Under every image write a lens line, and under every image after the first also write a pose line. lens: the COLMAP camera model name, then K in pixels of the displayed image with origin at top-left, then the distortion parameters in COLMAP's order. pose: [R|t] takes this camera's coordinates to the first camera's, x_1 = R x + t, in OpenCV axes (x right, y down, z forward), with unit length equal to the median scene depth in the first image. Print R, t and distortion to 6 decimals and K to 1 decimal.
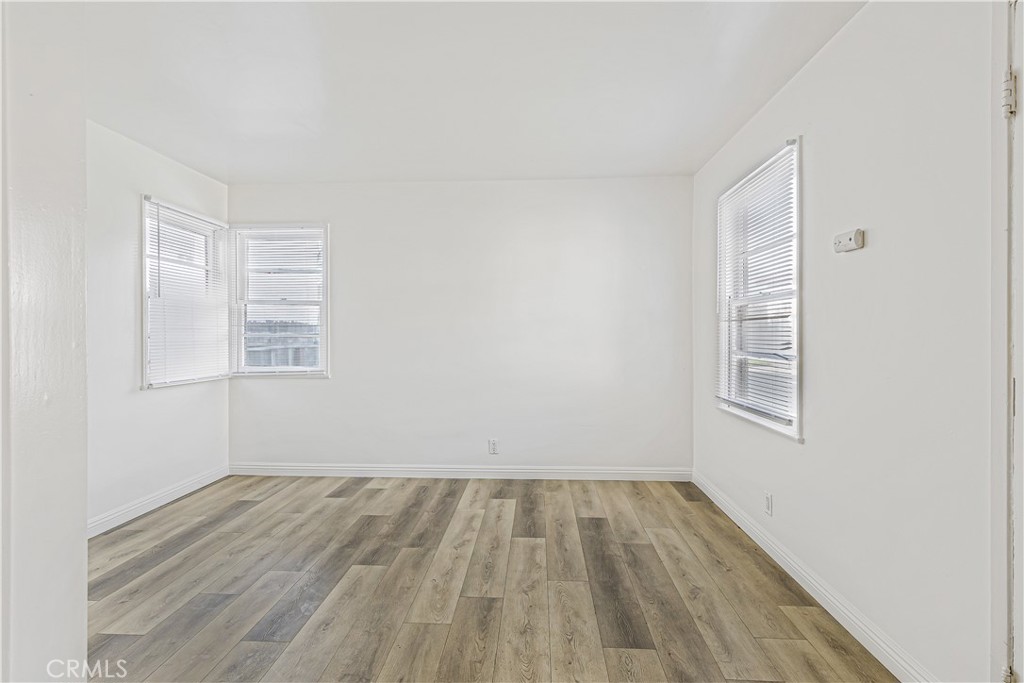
lens RADIAL K [[471.3, 0, 509.1], [0, 471.3, 331.9], [0, 0, 1]] dist [0.007366, -0.000144]
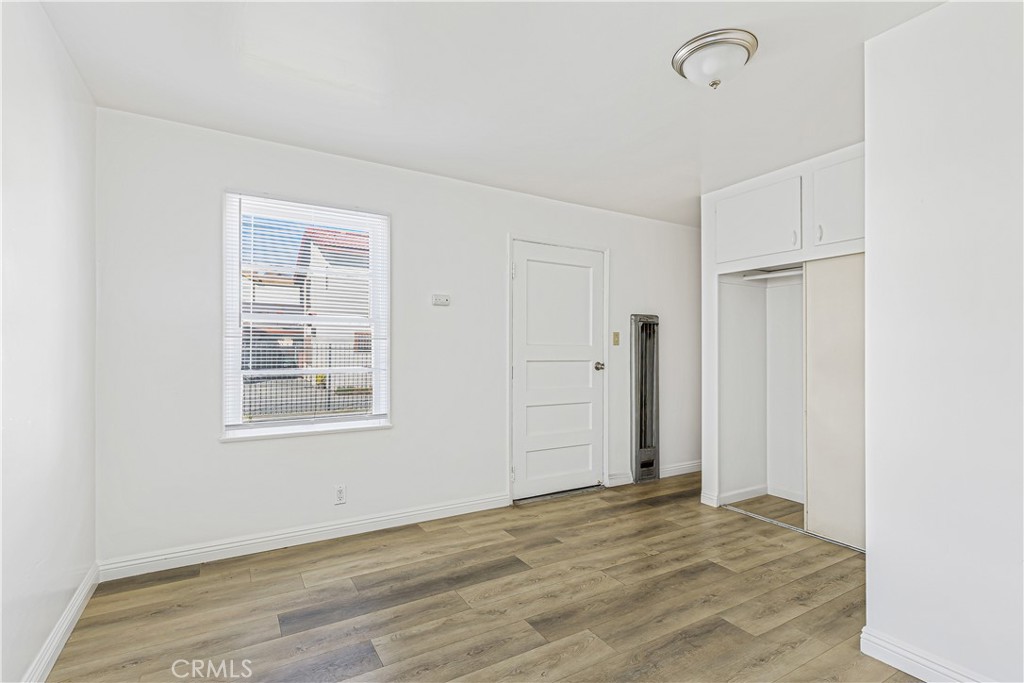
lens RADIAL K [[471.3, 0, 509.1], [0, 471.3, 331.9], [0, 0, 1]] dist [0.007366, -0.000144]
pose [[-0.549469, 0.027515, 0.835061, -0.832457], [-0.005160, 0.999327, -0.036323, -0.012719], [-0.835498, -0.024267, -0.548957, 1.555678]]
